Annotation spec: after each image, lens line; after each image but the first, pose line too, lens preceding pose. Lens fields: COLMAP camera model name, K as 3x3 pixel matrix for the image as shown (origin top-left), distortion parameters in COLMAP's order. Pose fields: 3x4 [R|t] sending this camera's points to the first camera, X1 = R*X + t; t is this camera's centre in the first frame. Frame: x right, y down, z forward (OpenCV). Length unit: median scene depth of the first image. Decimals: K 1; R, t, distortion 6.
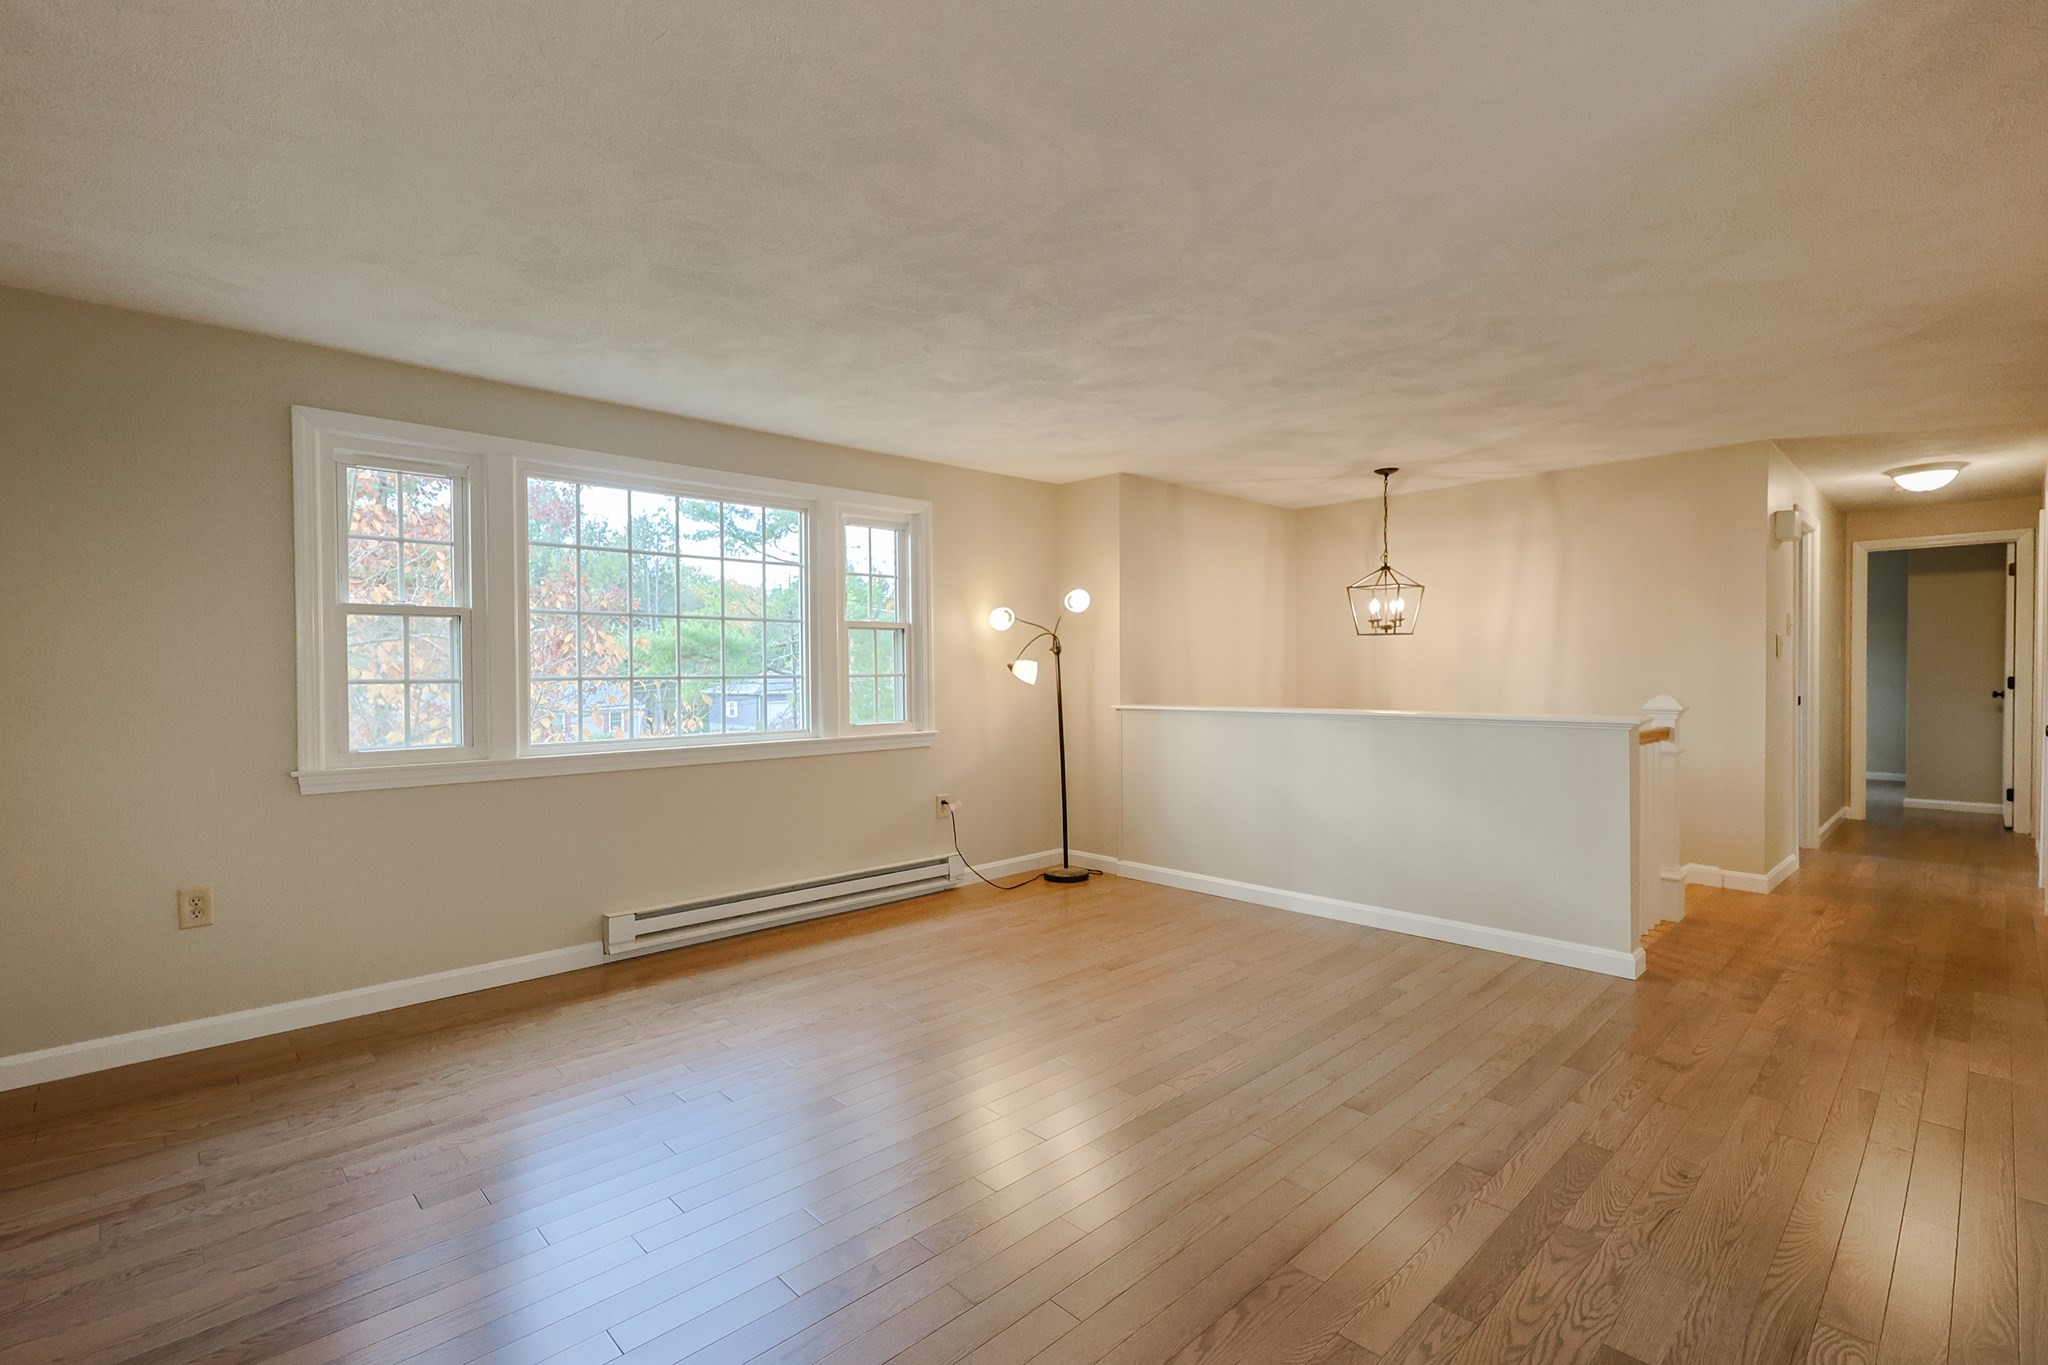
lens RADIAL K [[846.9, 0, 1033.6], [0, 846.9, 683.4], [0, 0, 1]] dist [-0.003565, -0.000592]
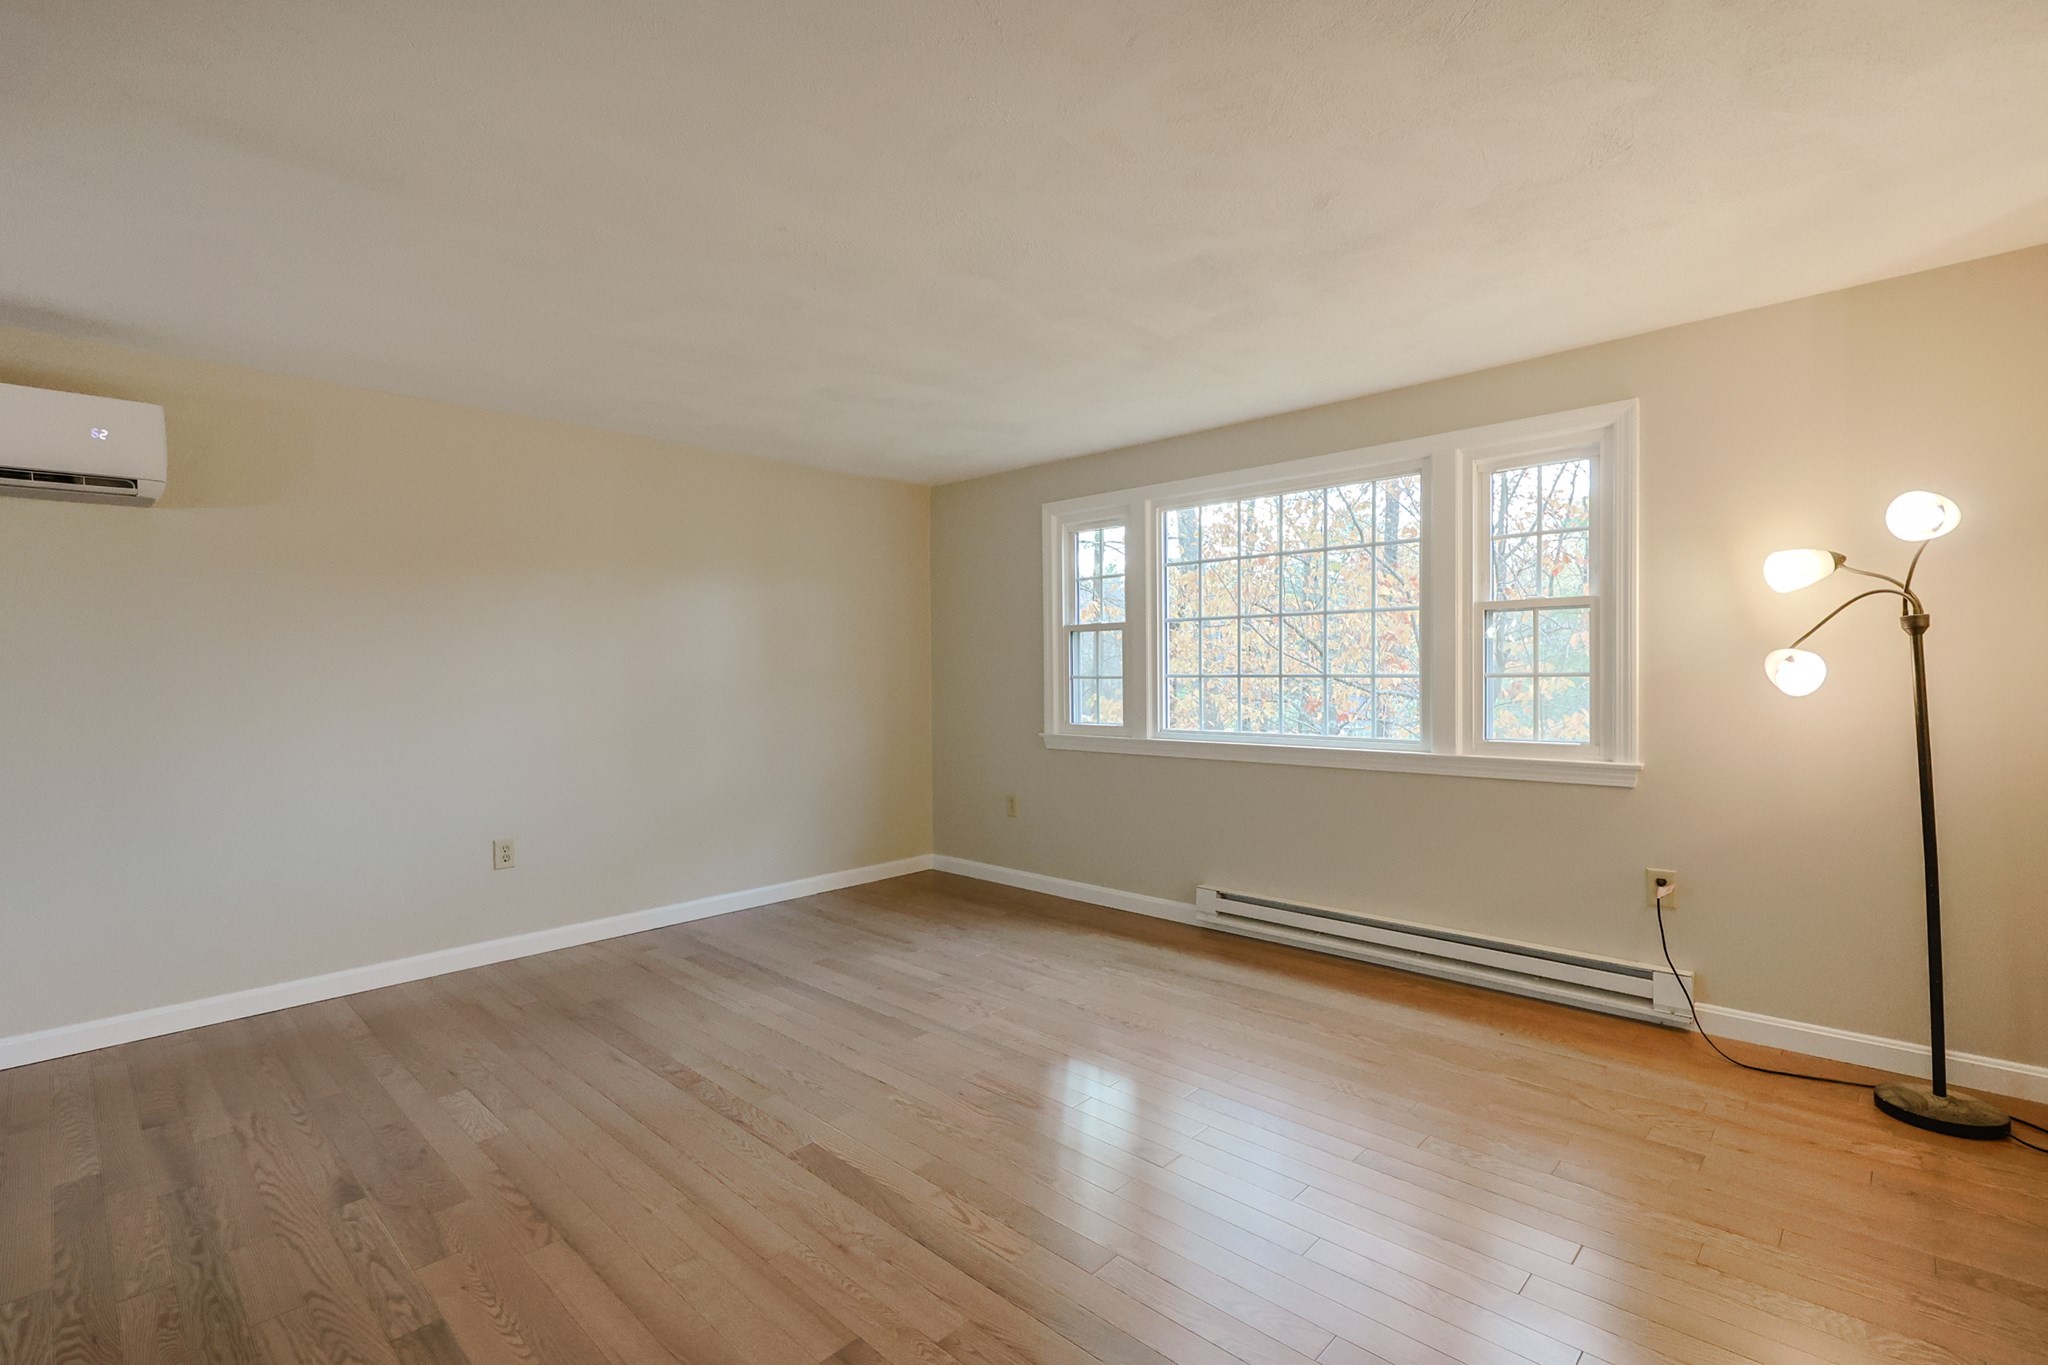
lens RADIAL K [[846.9, 0, 990.3], [0, 846.9, 683.0], [0, 0, 1]] dist [-0.003565, -0.000592]
pose [[0.115050, 0.018961, -0.993179, 0.579186], [-0.004967, 0.999816, 0.018512, -0.016234], [0.993347, 0.002803, 0.115123, 0.580286]]
